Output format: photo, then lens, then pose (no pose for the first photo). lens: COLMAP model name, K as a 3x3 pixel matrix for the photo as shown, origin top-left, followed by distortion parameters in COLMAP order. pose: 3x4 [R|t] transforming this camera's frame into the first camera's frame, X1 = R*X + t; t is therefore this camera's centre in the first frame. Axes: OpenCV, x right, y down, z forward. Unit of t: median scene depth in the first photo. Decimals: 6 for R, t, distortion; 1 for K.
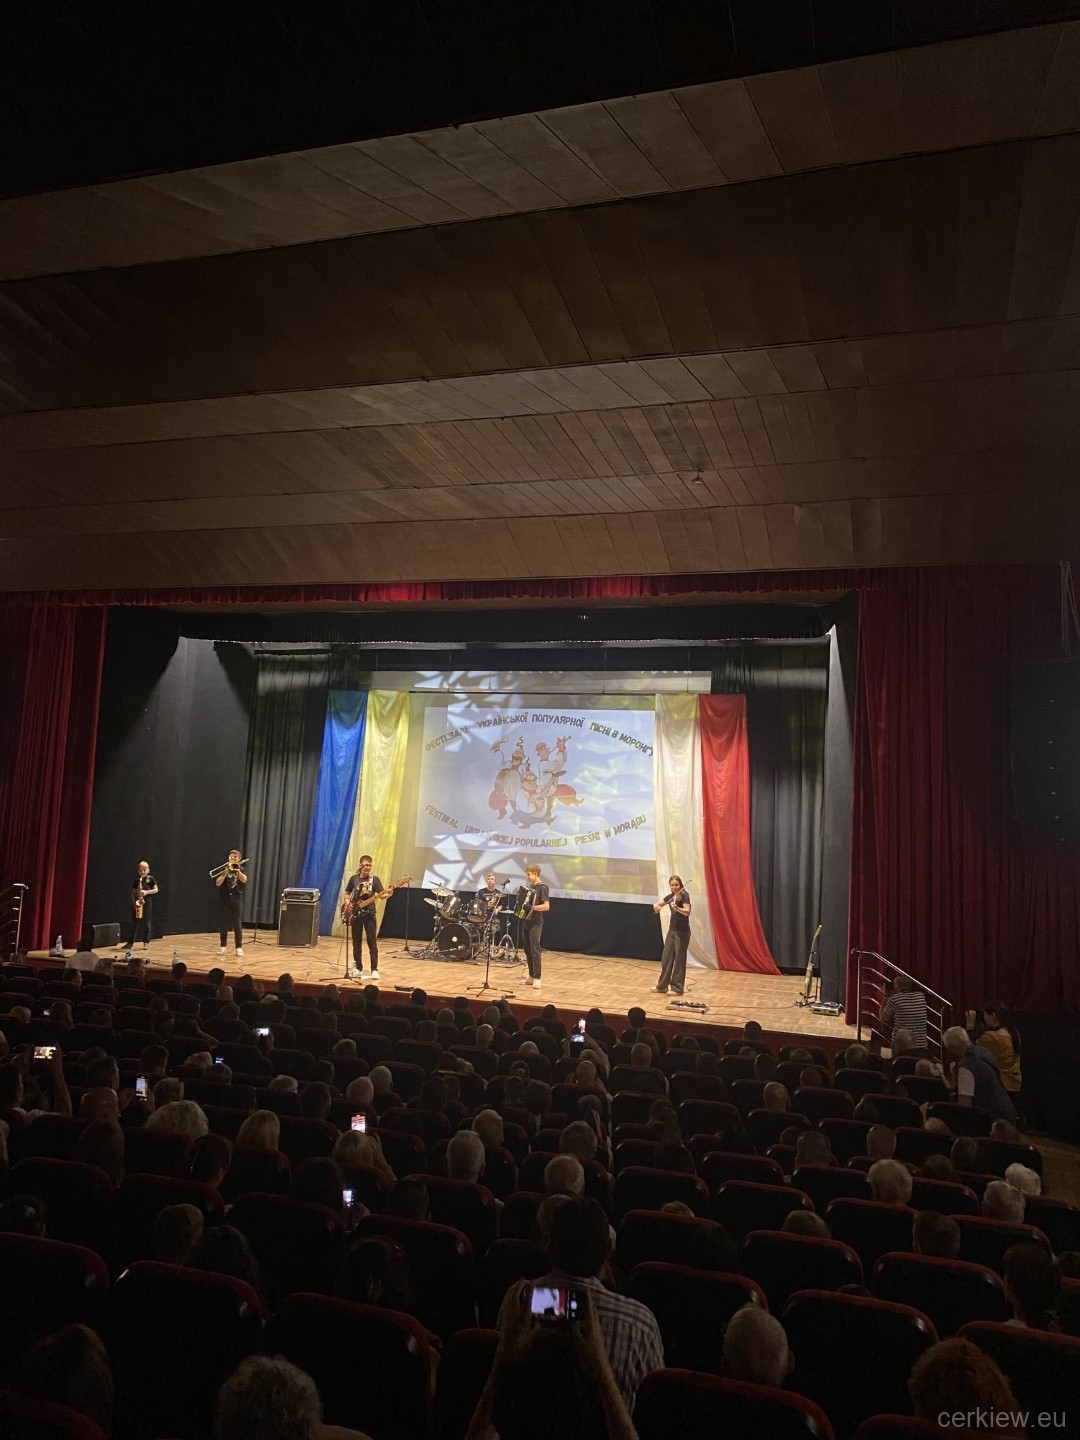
lens RADIAL K [[1110.4, 0, 545.0], [0, 1110.4, 717.3], [0, 0, 1]] dist [0.012917, -0.001700]
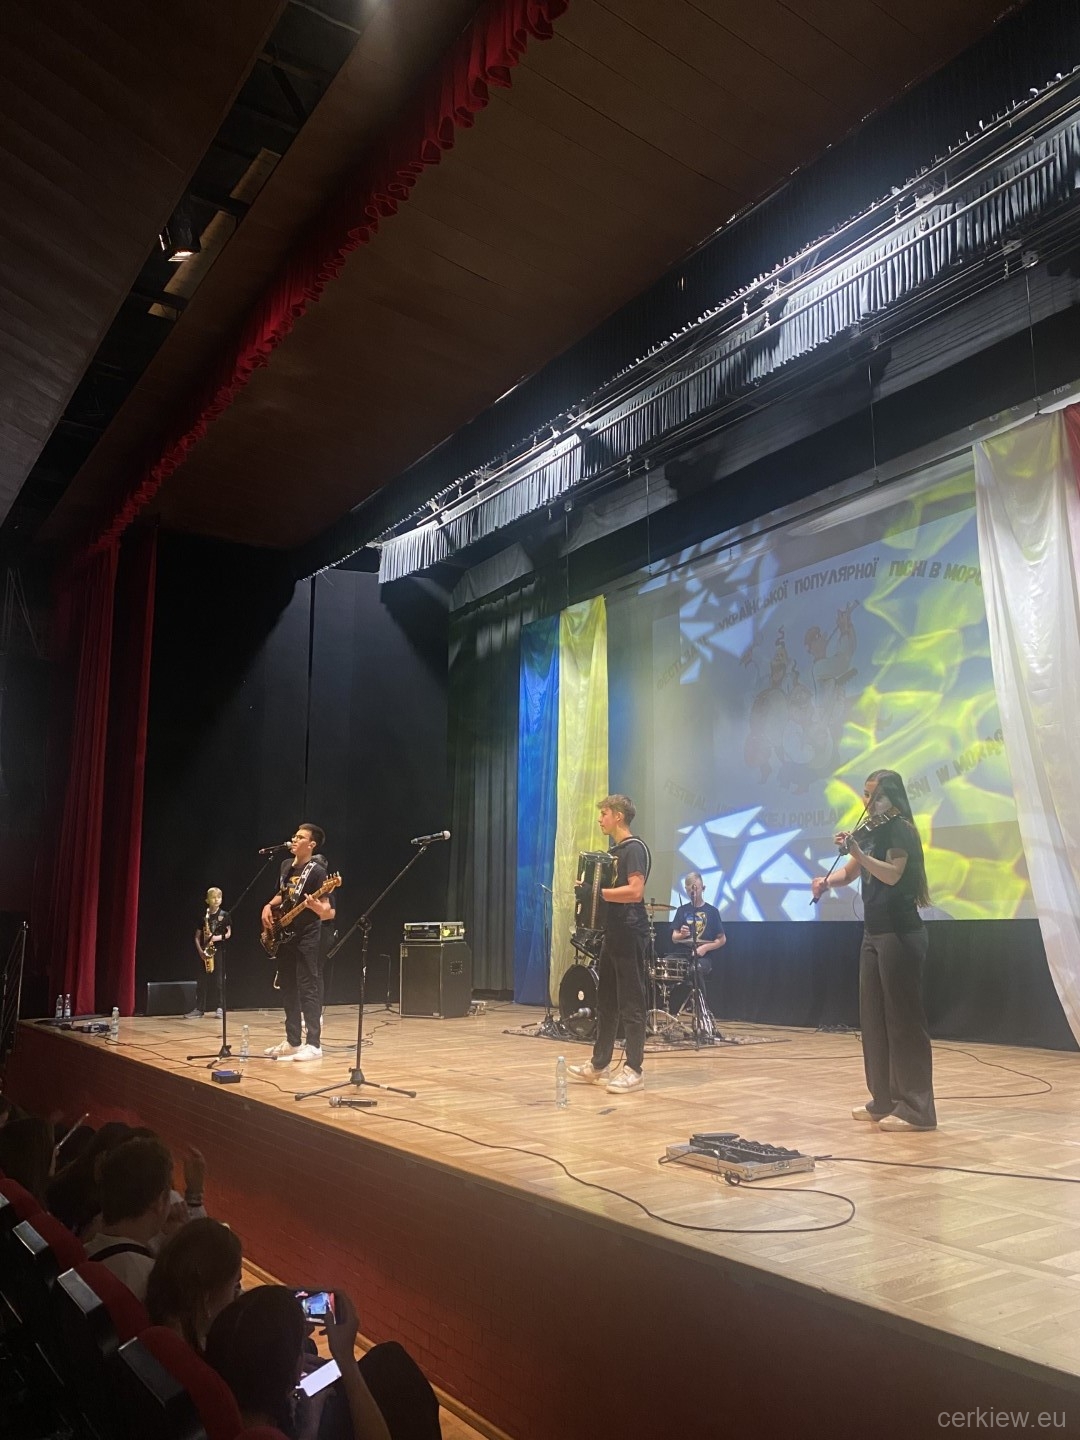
lens RADIAL K [[1110.4, 0, 537.2], [0, 1110.4, 730.6], [0, 0, 1]] dist [0.012917, -0.001700]
pose [[0.811263, -0.151417, -0.564734, 0.177778], [0.100379, 0.987613, -0.120602, 0.119248], [0.576000, 0.041153, 0.816413, 0.488888]]
